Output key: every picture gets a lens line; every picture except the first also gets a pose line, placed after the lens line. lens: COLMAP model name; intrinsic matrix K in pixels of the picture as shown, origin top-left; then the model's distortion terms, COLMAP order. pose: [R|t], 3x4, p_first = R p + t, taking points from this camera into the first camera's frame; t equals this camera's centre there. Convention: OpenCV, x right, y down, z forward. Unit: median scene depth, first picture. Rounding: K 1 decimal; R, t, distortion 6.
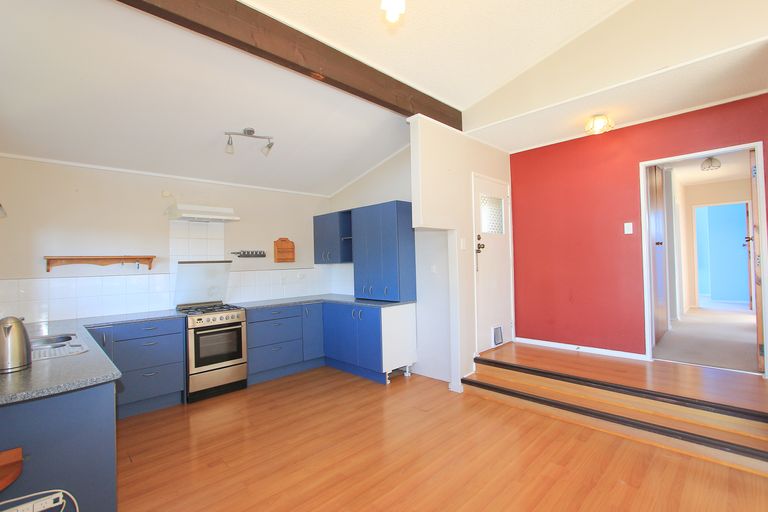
lens RADIAL K [[354.4, 0, 382.6], [0, 354.4, 255.9], [0, 0, 1]] dist [-0.017825, 0.002604]
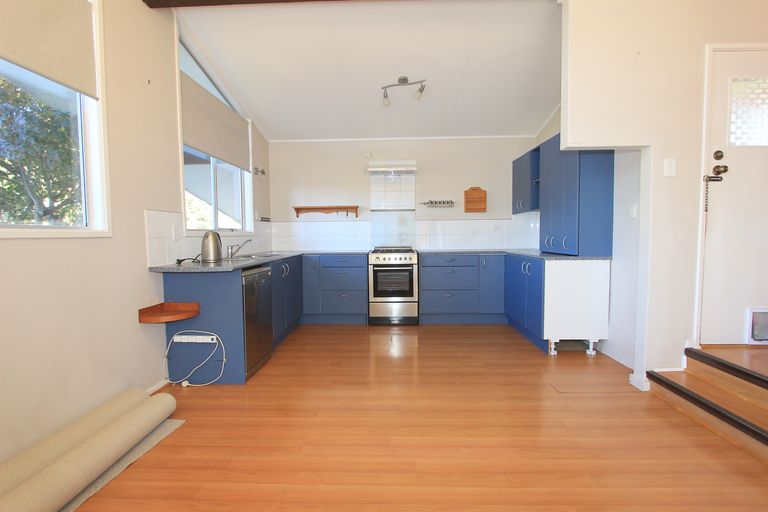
lens RADIAL K [[354.4, 0, 382.7], [0, 354.4, 255.6], [0, 0, 1]] dist [-0.017825, 0.002604]
pose [[0.693257, 0.060761, -0.718124, 0.321502], [0.003189, 0.996171, 0.087365, 0.065067], [0.720683, -0.062856, 0.690409, 0.180590]]
